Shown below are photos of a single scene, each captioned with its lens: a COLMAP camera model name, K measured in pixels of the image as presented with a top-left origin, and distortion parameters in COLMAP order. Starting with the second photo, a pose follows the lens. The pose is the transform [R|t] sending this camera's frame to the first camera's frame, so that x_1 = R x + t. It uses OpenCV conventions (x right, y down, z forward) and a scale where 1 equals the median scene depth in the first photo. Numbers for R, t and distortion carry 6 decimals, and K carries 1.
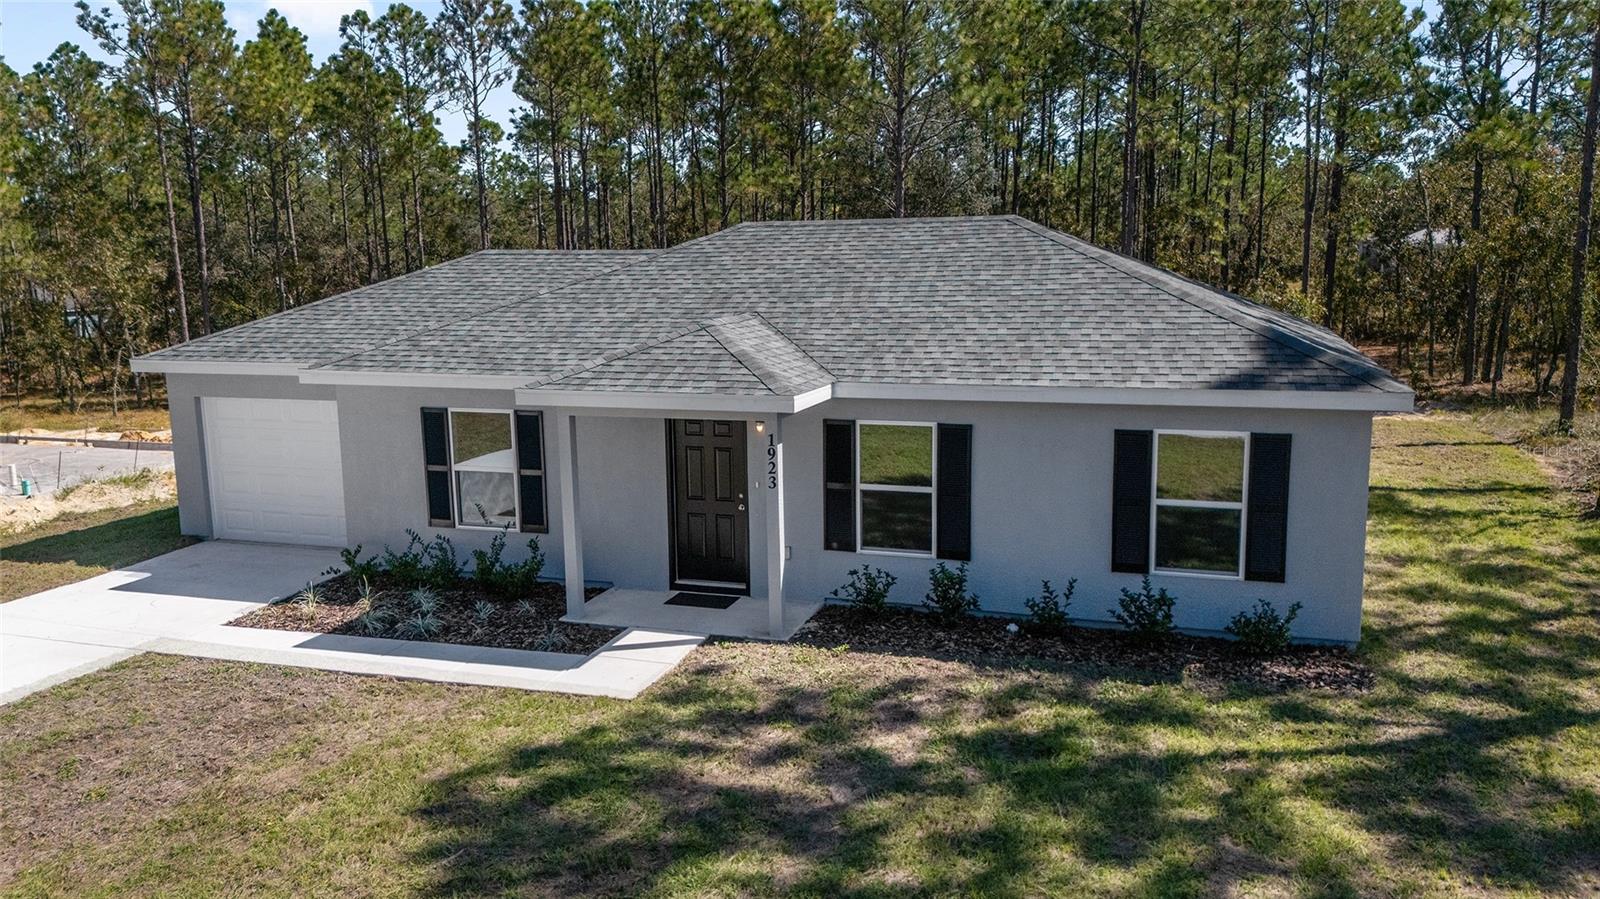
lens RADIAL K [[1212.9, 0, 800.0], [0, 1212.9, 449.5], [0, 0, 1]] dist [0.048408, -0.004700]
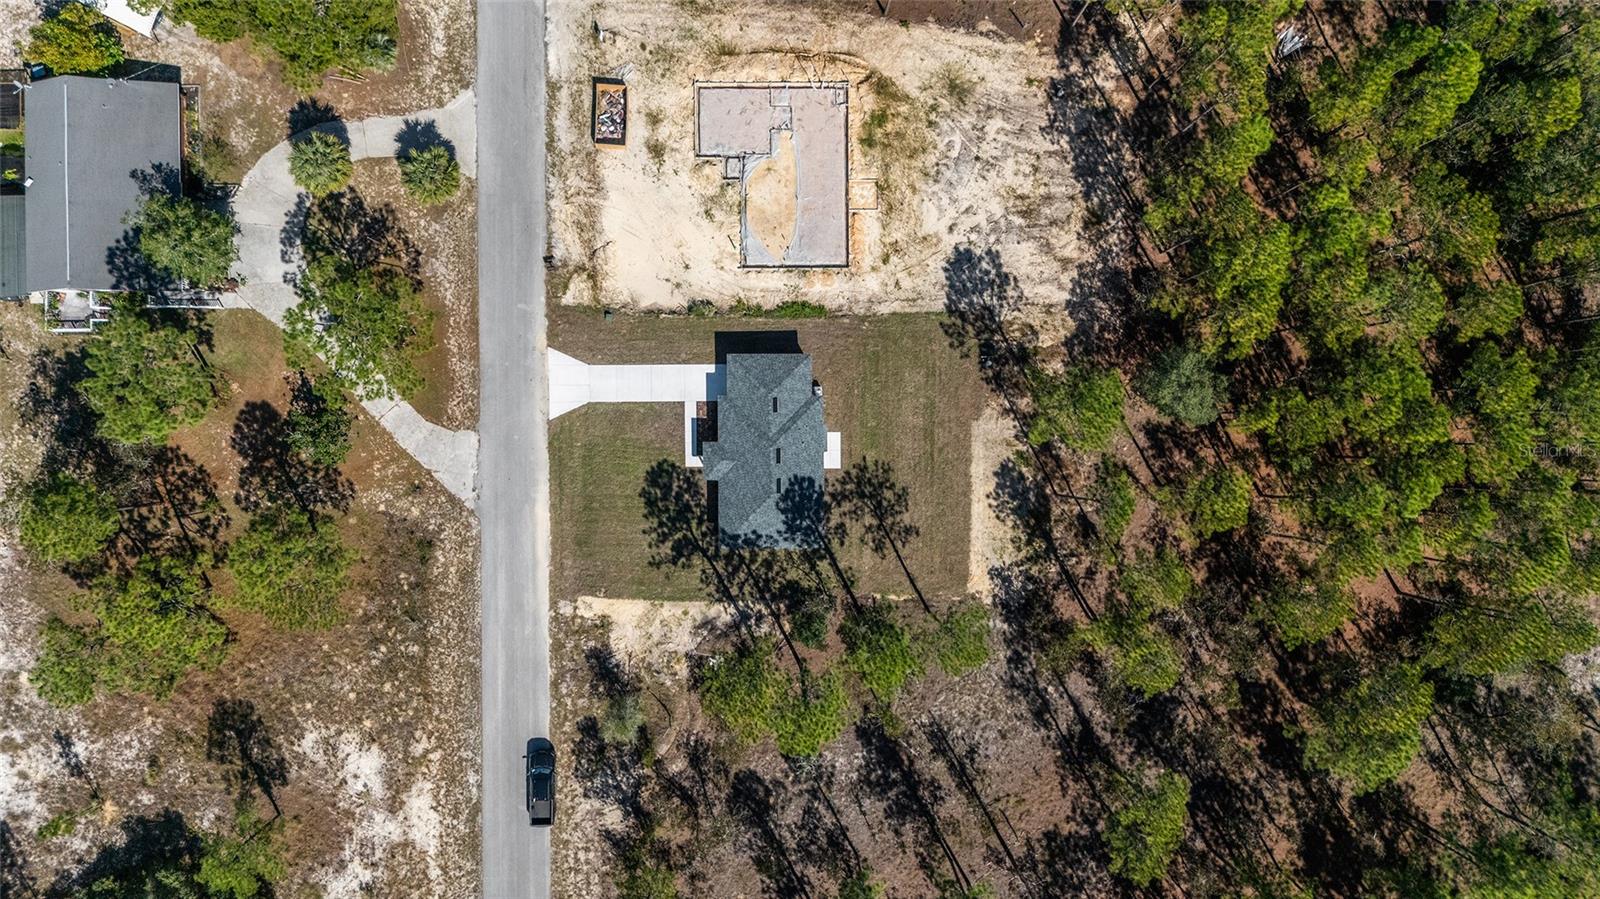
lens RADIAL K [[1157.5, 0, 800.0], [0, 1157.5, 449.5], [0, 0, 1]] dist [0.008405, -0.001763]
pose [[0.324258, 0.945651, 0.024510, -0.186257], [-0.191807, 0.040354, 0.980603, -7.955908], [0.926319, -0.322669, 0.194468, 0.116270]]
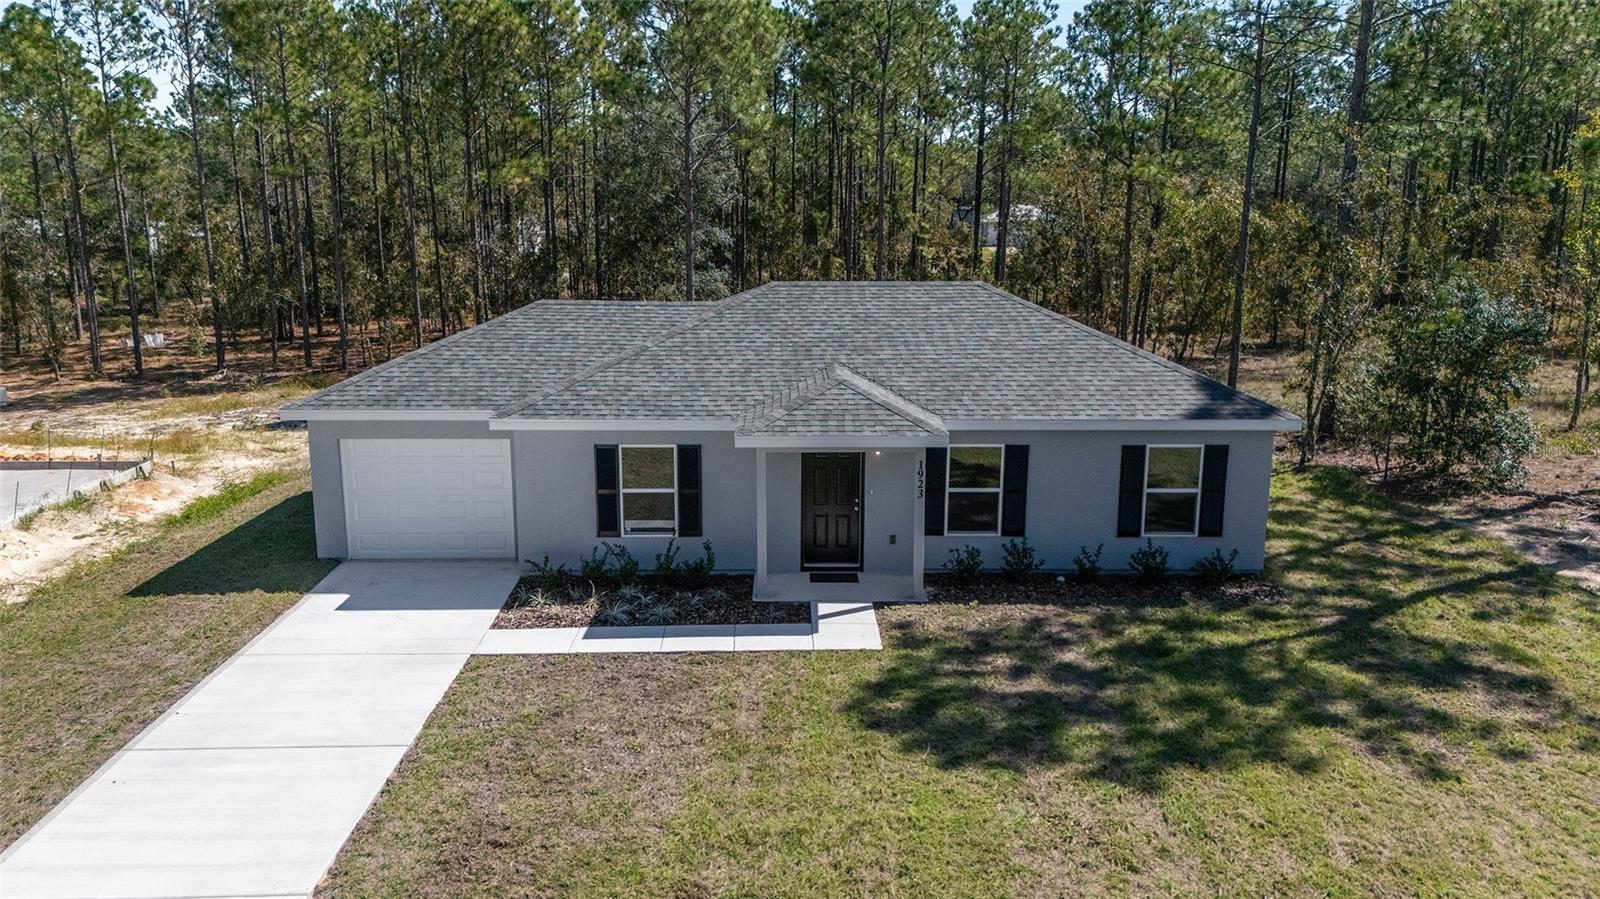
lens RADIAL K [[1212.9, 0, 800.0], [0, 1212.9, 449.5], [0, 0, 1]] dist [0.048408, -0.004700]
pose [[0.944361, -0.051075, 0.324922, -0.660995], [0.036306, 0.998020, 0.051361, -0.110627], [-0.326902, -0.036707, 0.944345, -0.335859]]
